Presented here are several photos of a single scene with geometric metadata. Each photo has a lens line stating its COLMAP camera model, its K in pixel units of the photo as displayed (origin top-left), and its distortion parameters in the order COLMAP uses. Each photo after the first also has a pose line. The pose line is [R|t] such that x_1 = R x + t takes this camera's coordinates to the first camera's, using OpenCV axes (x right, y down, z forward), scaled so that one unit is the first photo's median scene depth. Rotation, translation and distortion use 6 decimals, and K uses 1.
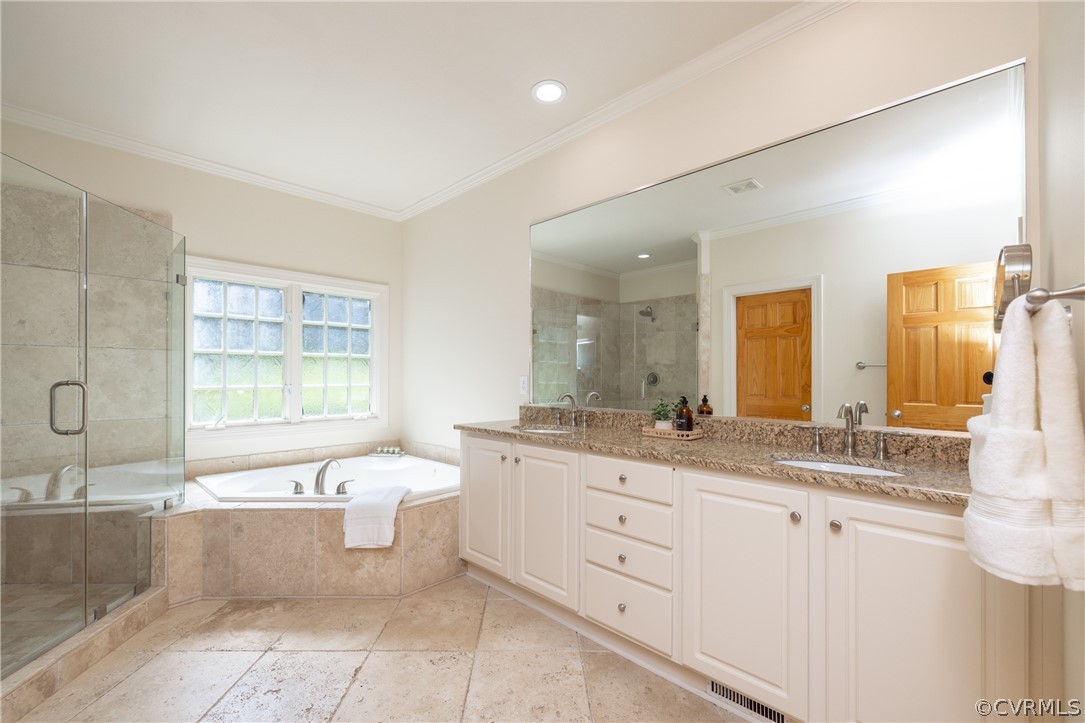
lens RADIAL K [[464.4, 0, 543.1], [0, 464.4, 366.4], [0, 0, 1]] dist [-0.002707, -0.000241]
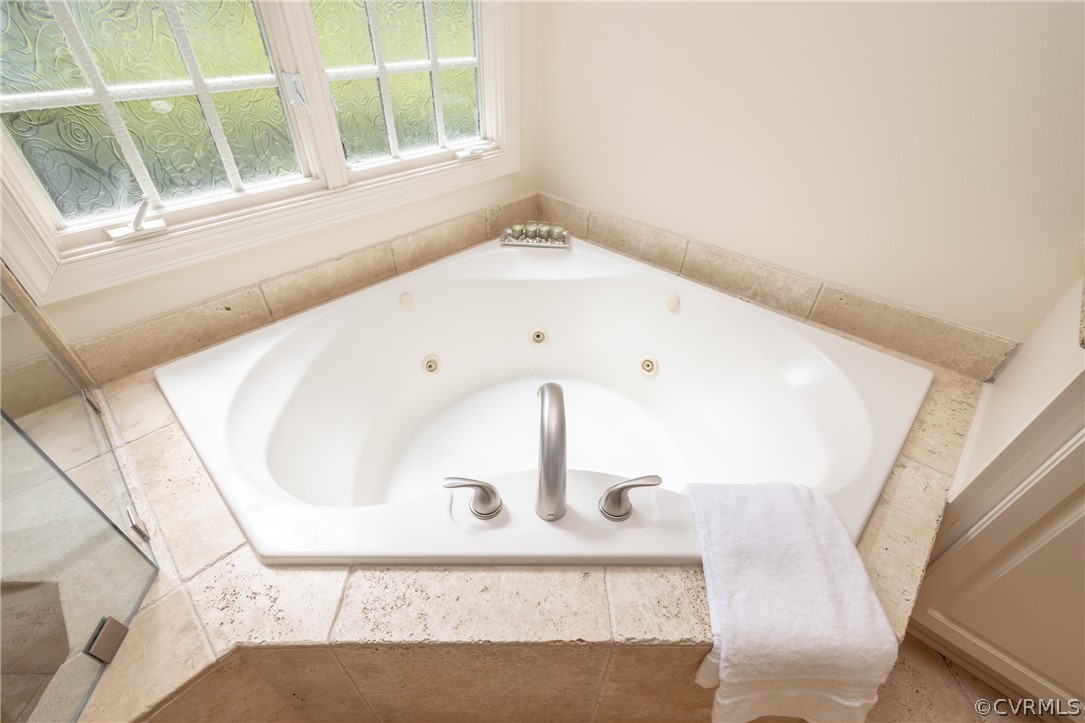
lens RADIAL K [[464.4, 0, 535.0], [0, 464.4, 361.8], [0, 0, 1]] dist [-0.002707, -0.000241]
pose [[0.999931, 0.010232, 0.005805, -0.389106], [-0.011607, 0.777922, 0.628253, -0.013154], [0.001912, -0.628277, 0.777987, 0.633343]]
